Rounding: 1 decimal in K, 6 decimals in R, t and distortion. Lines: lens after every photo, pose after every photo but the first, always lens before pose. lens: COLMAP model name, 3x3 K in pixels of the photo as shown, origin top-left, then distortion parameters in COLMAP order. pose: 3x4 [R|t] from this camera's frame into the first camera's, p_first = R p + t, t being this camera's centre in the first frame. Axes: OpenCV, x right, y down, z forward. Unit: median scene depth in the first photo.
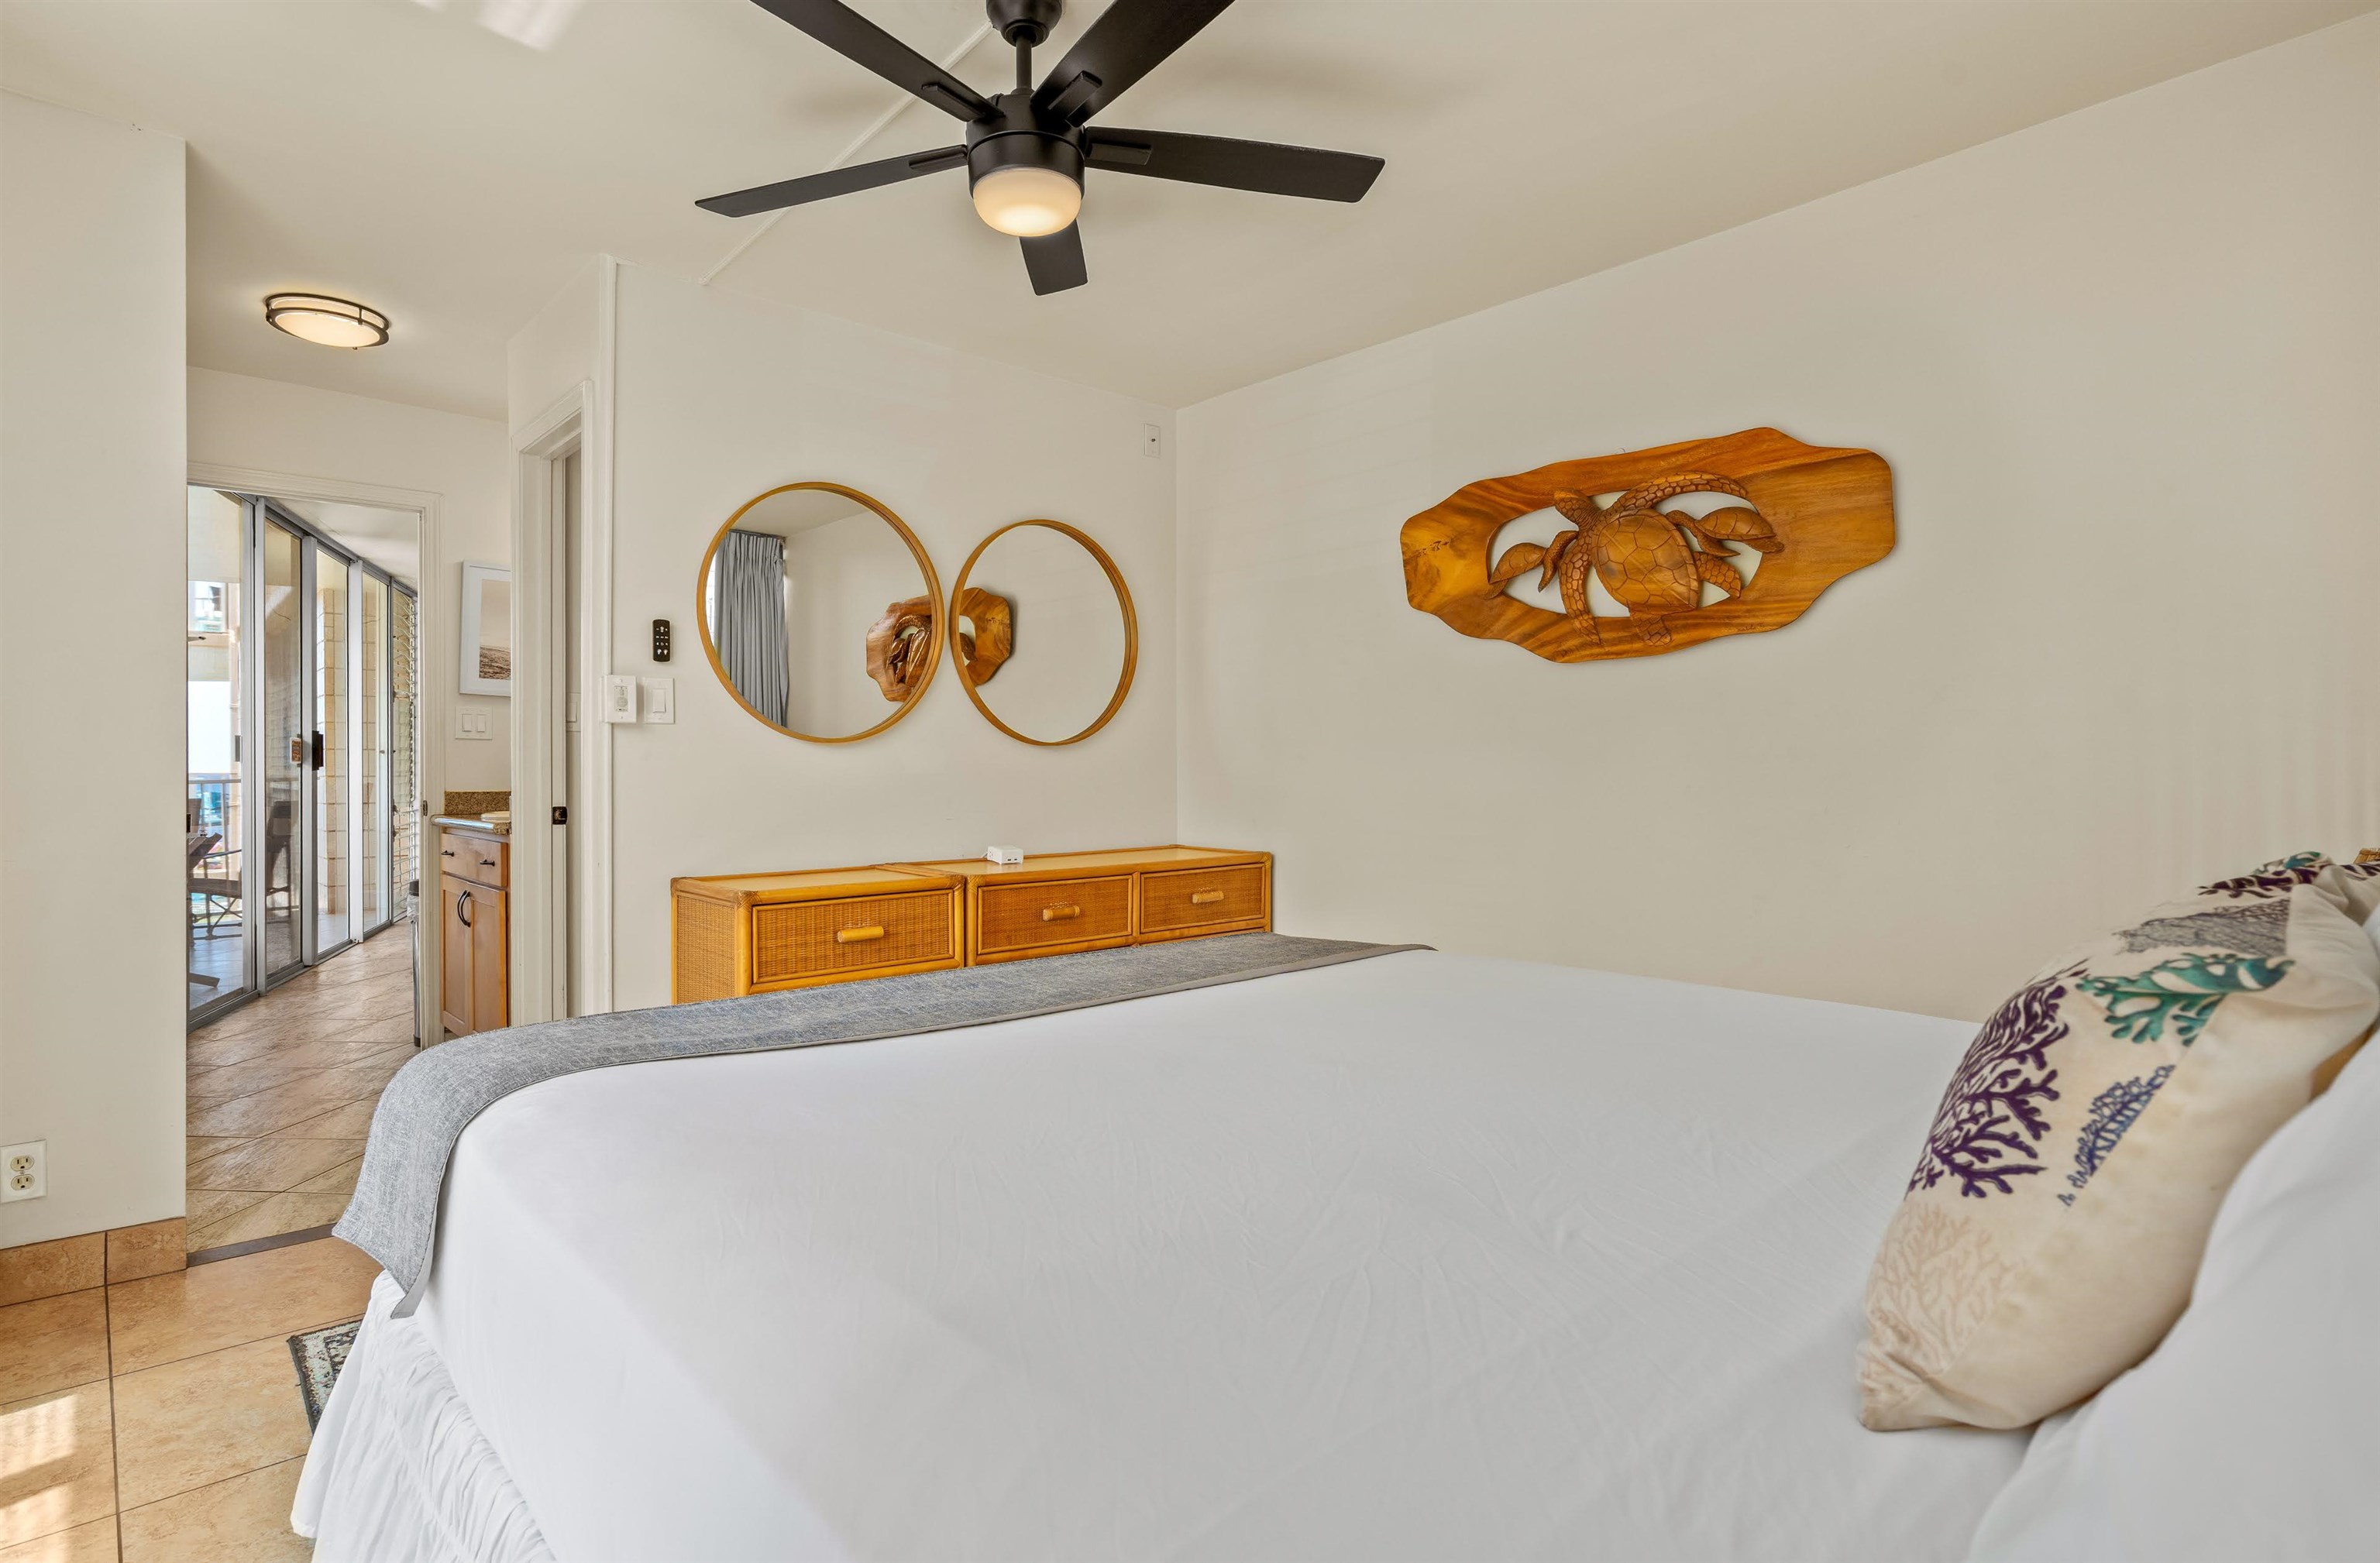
lens RADIAL K [[1234.5, 0, 1206.9], [0, 1234.5, 785.0], [0, 0, 1]] dist [0.002376, 0.000333]
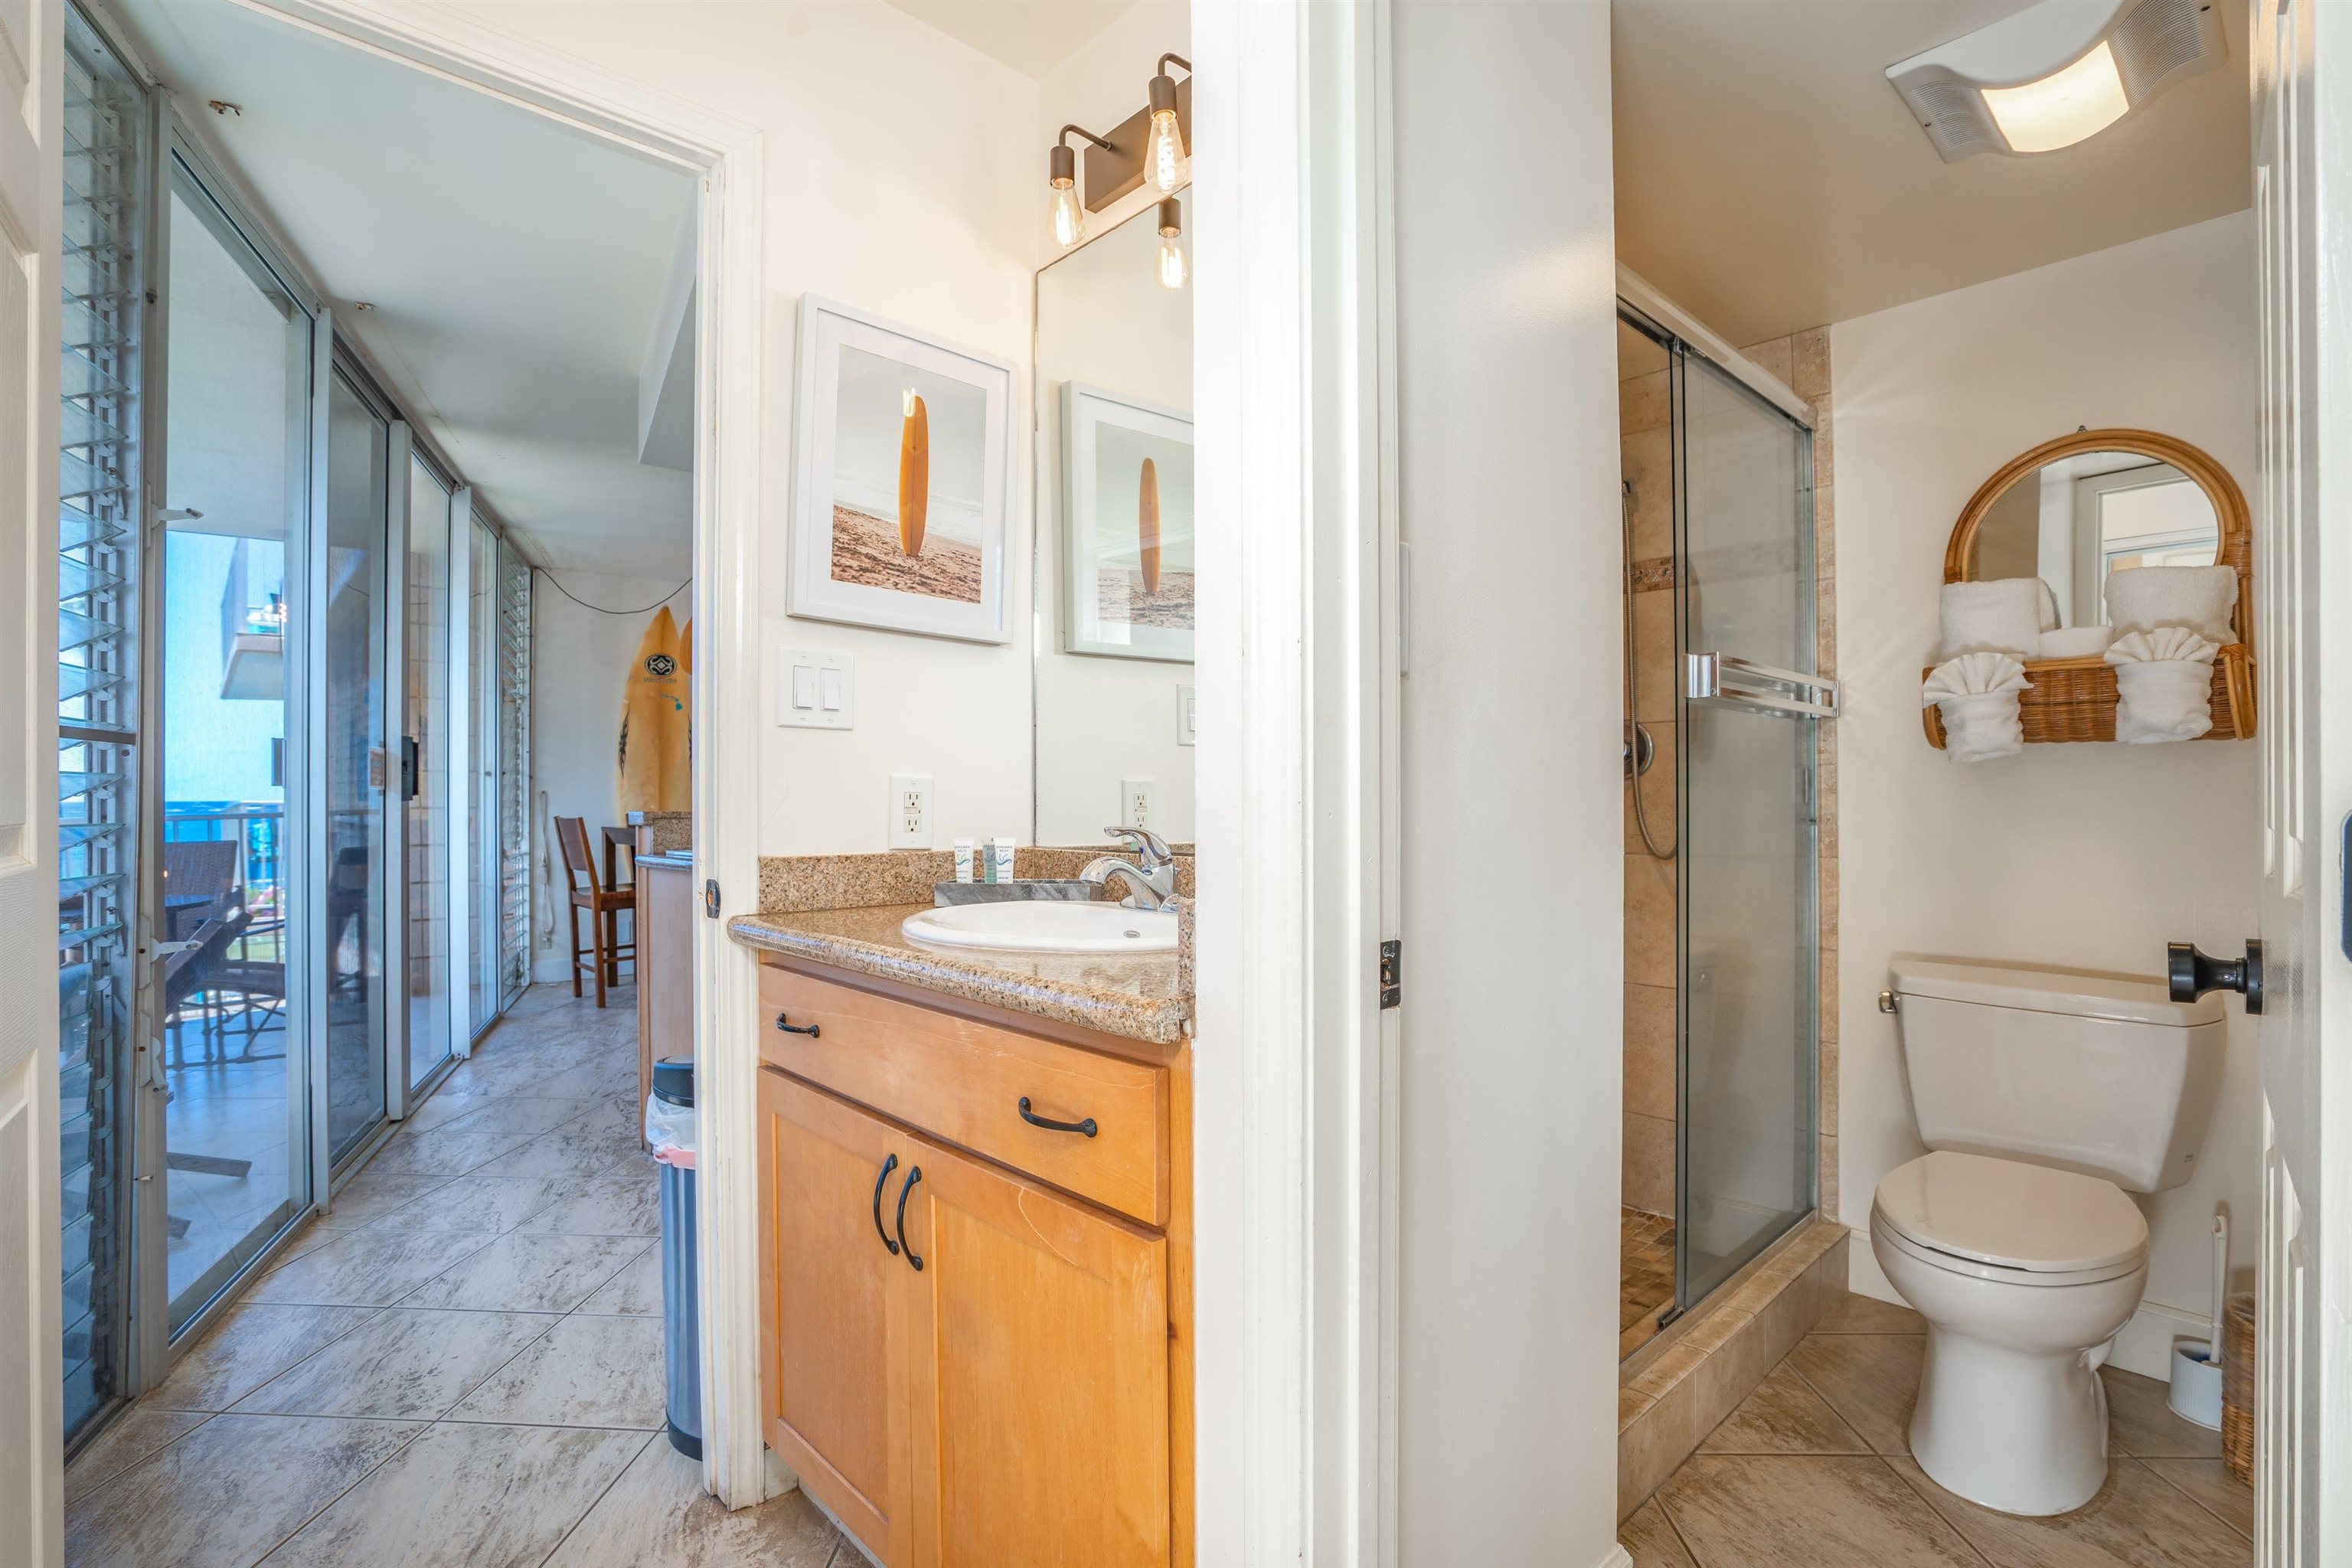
lens RADIAL K [[1096.3, 0, 1107.2], [0, 1096.3, 807.0], [0, 0, 1]] dist [-0.004522, 0.002793]
pose [[0.999481, -0.000244, -0.032226, -0.333183], [0.000163, 0.999997, -0.002507, -0.006558], [0.032227, 0.002500, 0.999477, 0.436643]]
